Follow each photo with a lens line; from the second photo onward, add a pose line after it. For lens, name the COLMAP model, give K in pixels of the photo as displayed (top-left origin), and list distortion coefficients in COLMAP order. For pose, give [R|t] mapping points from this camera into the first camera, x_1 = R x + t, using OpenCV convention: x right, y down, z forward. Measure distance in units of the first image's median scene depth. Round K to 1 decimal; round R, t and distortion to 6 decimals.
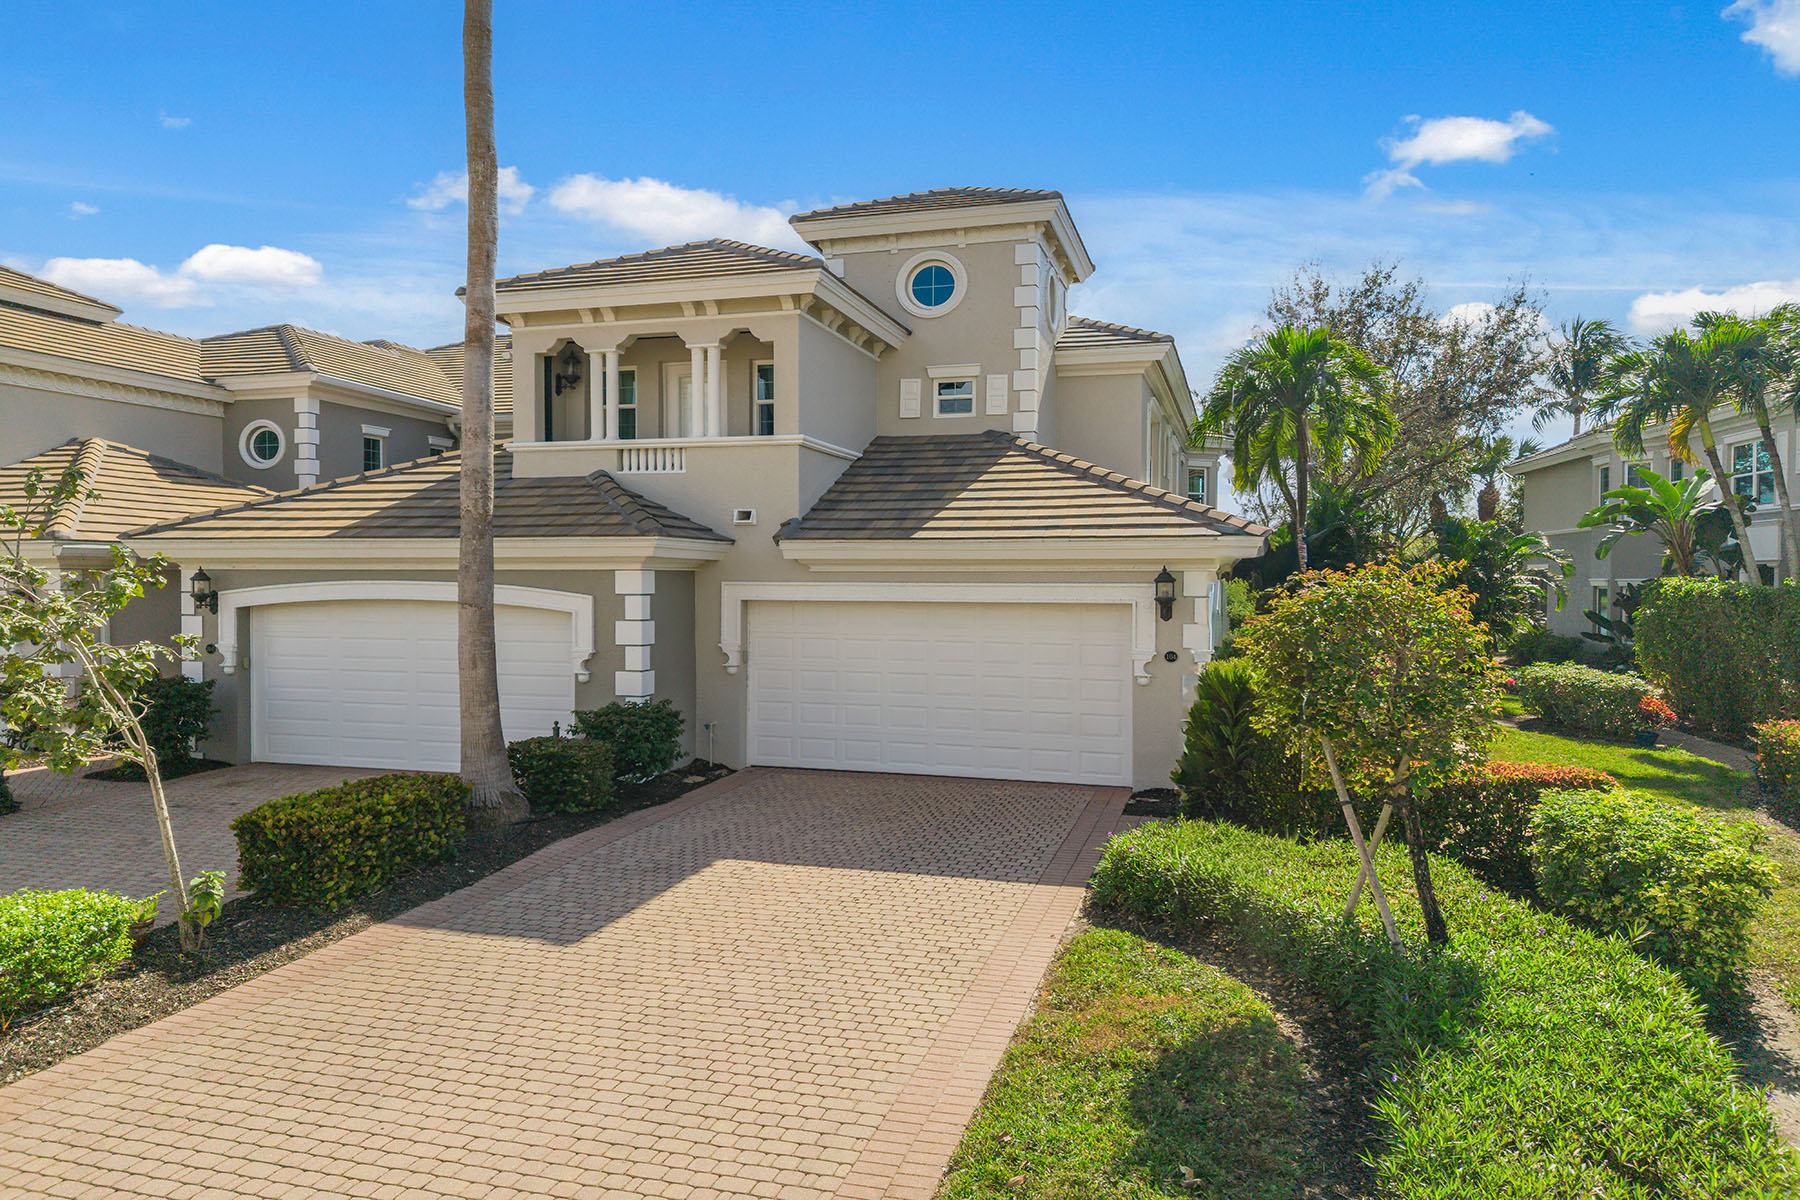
lens RADIAL K [[1219.9, 0, 900.0], [0, 1219.9, 600.0], [0, 0, 1]] dist [0.002147, 0.000227]
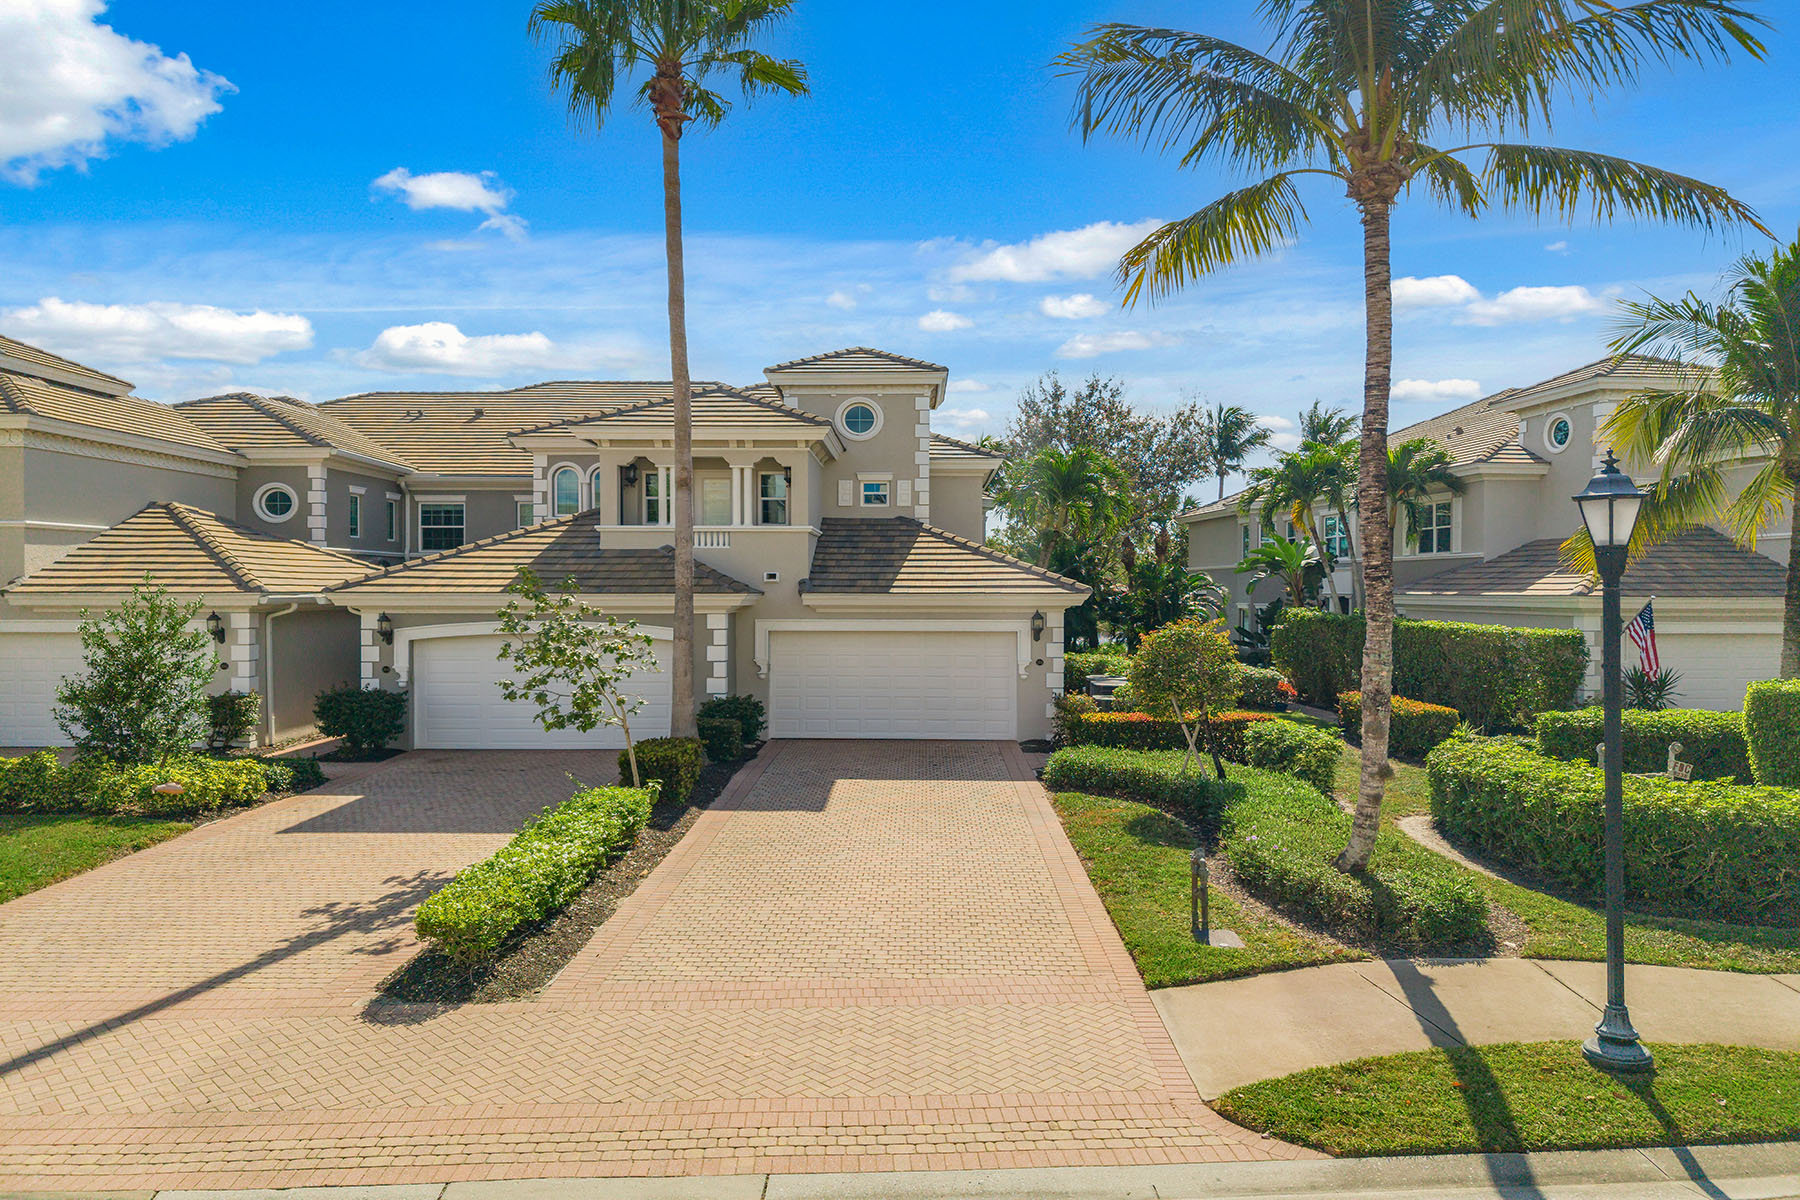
lens RADIAL K [[1221.7, 0, 899.6], [0, 1221.7, 588.7], [0, 0, 1]] dist [0.035591, -0.000430]
pose [[0.965022, -0.002010, 0.262161, -0.341335], [0.006294, 0.999860, -0.015501, -0.025809], [-0.262093, 0.016609, 0.964900, -0.497296]]
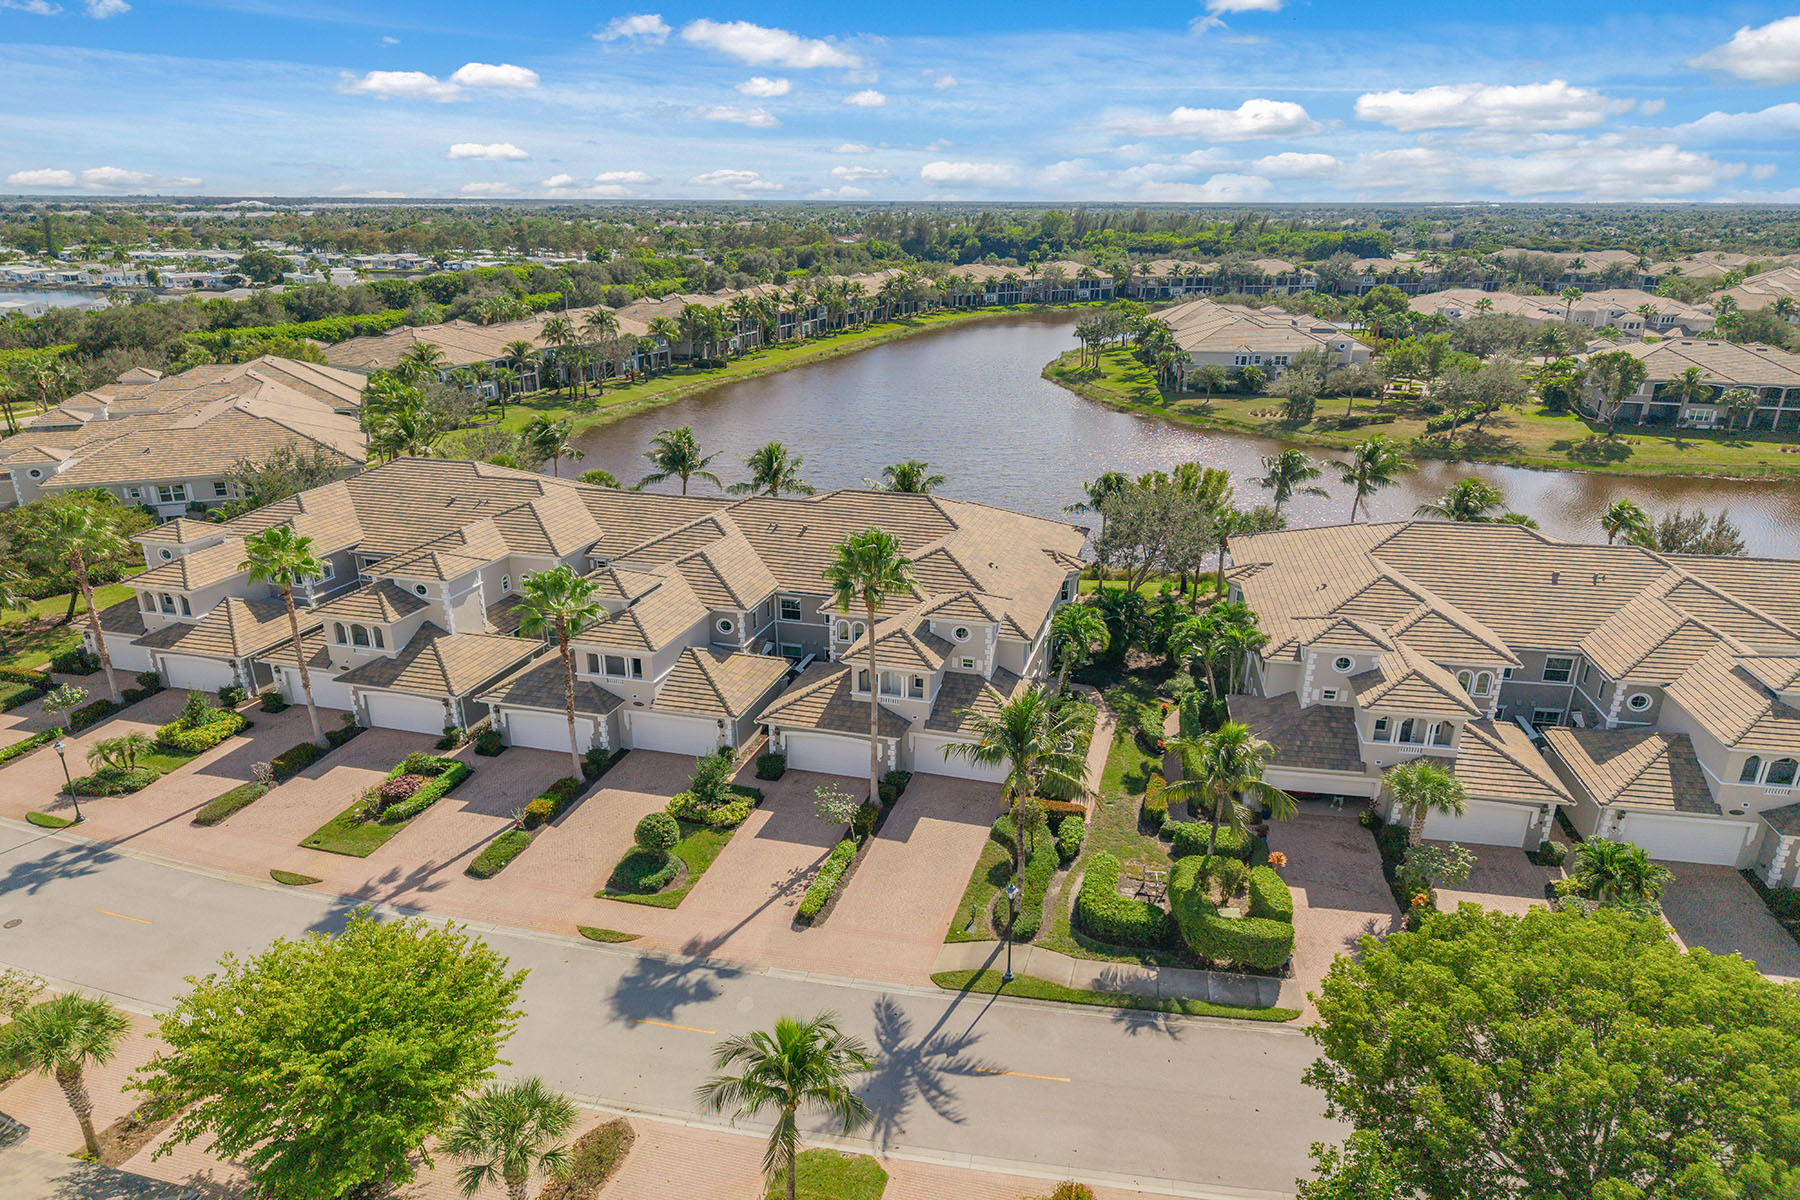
lens RADIAL K [[1219.9, 0, 900.0], [0, 1219.9, 600.0], [0, 0, 1]] dist [0.002147, 0.000227]
pose [[0.999981, -0.002792, 0.005535, -0.179076], [0.001080, 0.957689, 0.287804, -1.435092], [-0.006105, -0.287792, 0.957673, -2.456756]]
